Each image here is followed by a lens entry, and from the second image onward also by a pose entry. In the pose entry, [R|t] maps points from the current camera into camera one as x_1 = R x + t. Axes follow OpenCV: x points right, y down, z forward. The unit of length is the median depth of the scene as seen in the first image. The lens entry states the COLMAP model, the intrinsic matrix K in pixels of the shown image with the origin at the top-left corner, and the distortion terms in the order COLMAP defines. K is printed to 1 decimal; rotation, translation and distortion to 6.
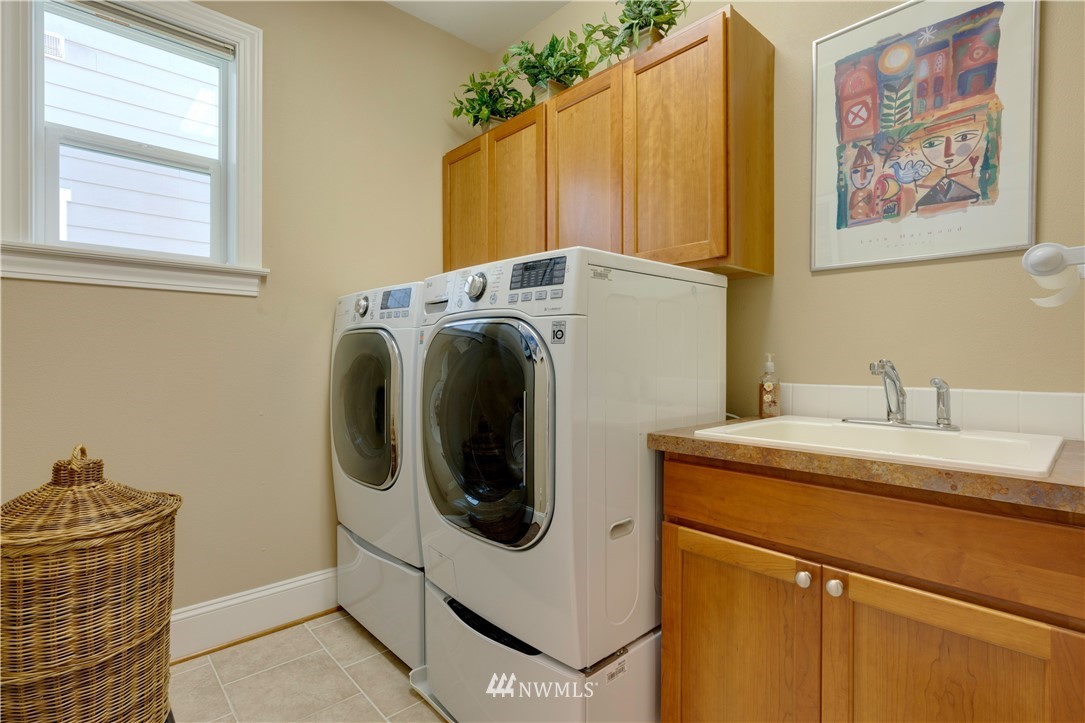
lens RADIAL K [[519.5, 0, 543.0], [0, 519.5, 362.0], [0, 0, 1]] dist [0.001086, 0.000268]
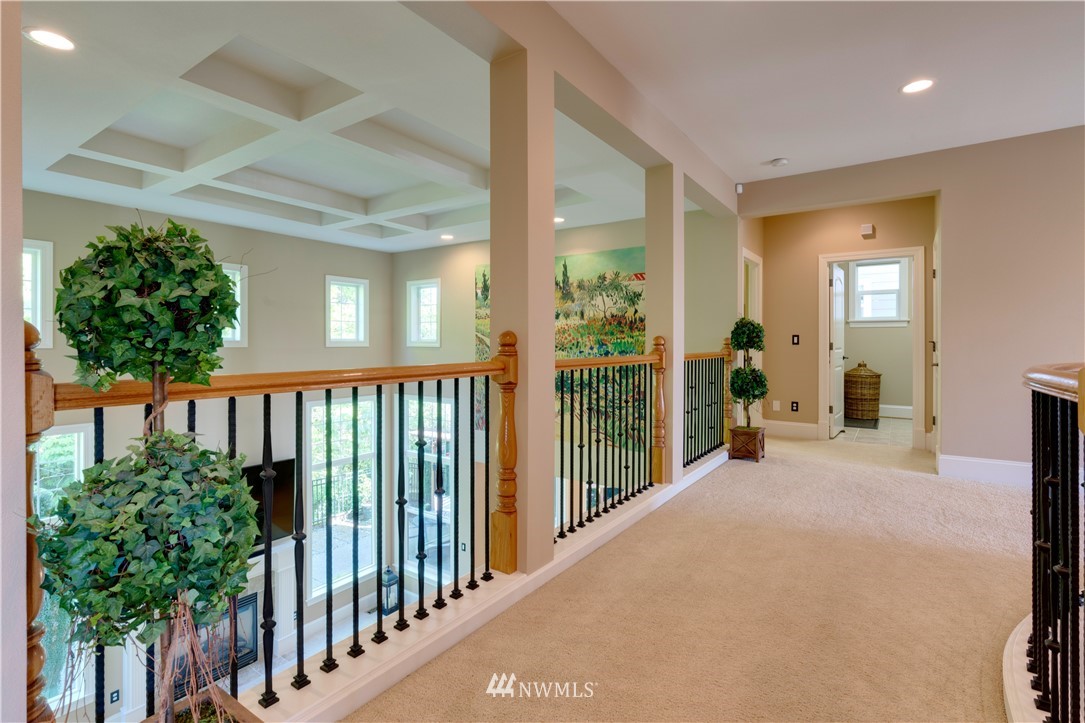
lens RADIAL K [[519.5, 0, 544.1], [0, 519.5, 356.3], [0, 0, 1]] dist [0.001086, 0.000268]
pose [[0.208609, 0.005545, -0.977983, 2.699329], [-0.008296, 0.999958, 0.003900, 0.096381], [0.977964, 0.007300, 0.208646, -2.449166]]
